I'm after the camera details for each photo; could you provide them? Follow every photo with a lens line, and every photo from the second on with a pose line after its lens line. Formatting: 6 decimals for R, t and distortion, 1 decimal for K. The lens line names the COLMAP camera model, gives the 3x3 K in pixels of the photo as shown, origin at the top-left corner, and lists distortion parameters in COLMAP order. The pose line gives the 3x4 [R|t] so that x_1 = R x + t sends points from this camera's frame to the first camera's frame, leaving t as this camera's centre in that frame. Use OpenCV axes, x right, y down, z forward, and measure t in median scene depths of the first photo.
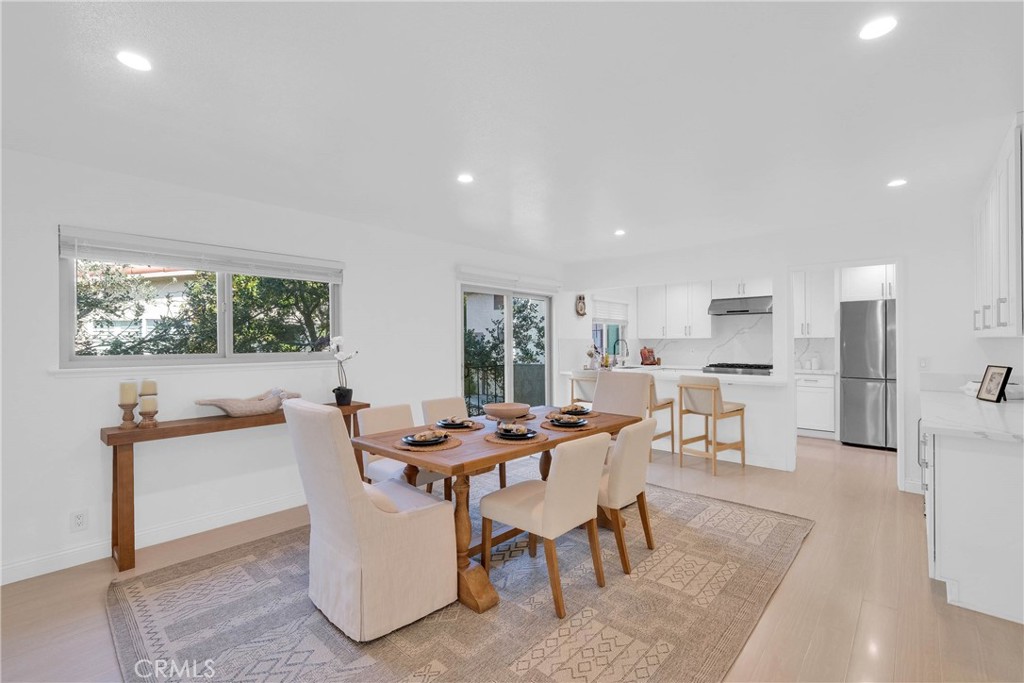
lens RADIAL K [[446.0, 0, 507.8], [0, 446.0, 345.2], [0, 0, 1]] dist [-0.003093, -0.000980]
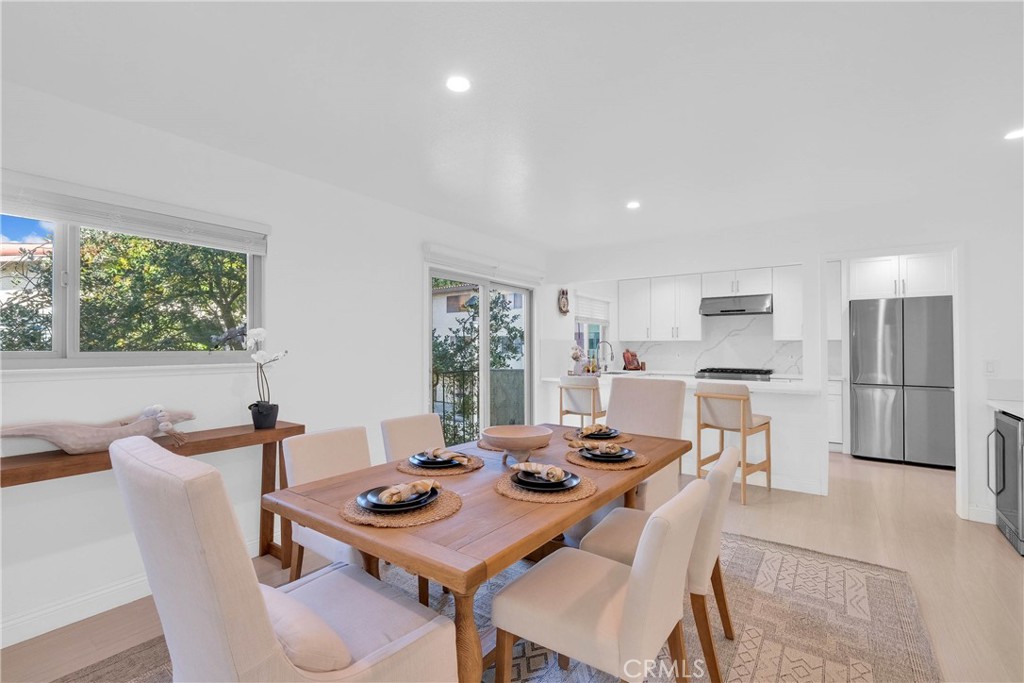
lens RADIAL K [[446.0, 0, 509.7], [0, 446.0, 344.1], [0, 0, 1]] dist [-0.003093, -0.000980]
pose [[0.993071, 0.006477, 0.117333, -0.059126], [-0.004775, 0.999879, -0.014787, 0.010499], [-0.117415, 0.014124, 0.992982, 0.216858]]
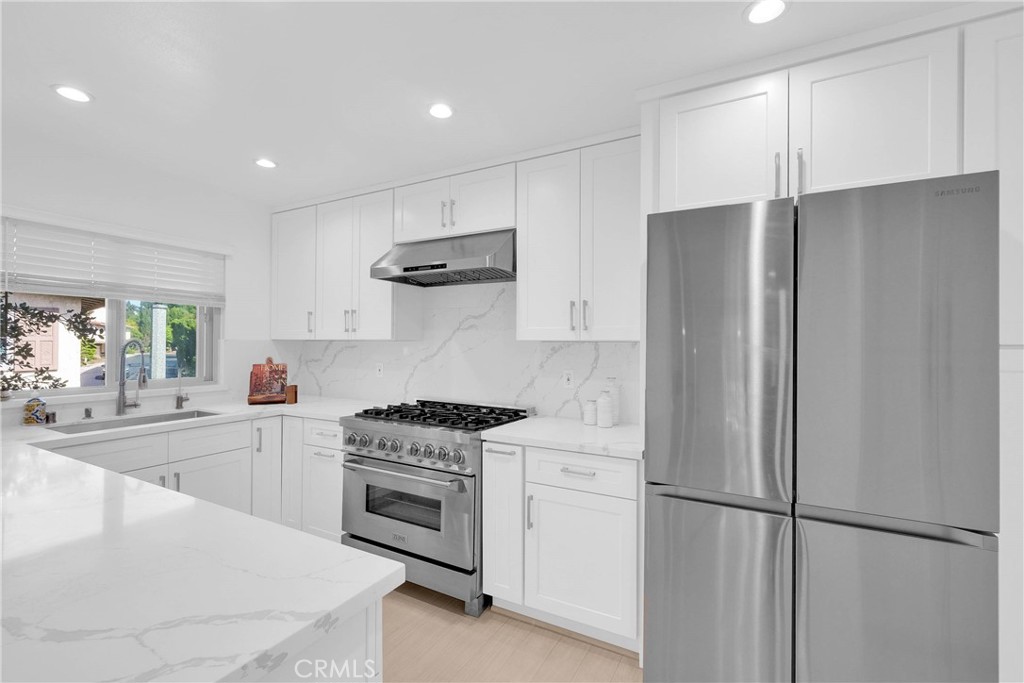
lens RADIAL K [[446.0, 0, 509.7], [0, 446.0, 340.9], [0, 0, 1]] dist [-0.003093, -0.000980]
pose [[0.970349, 0.007042, 0.241605, 0.705515], [-0.003508, 0.999881, -0.015052, -0.013974], [-0.241682, 0.013758, 0.970258, 0.889196]]
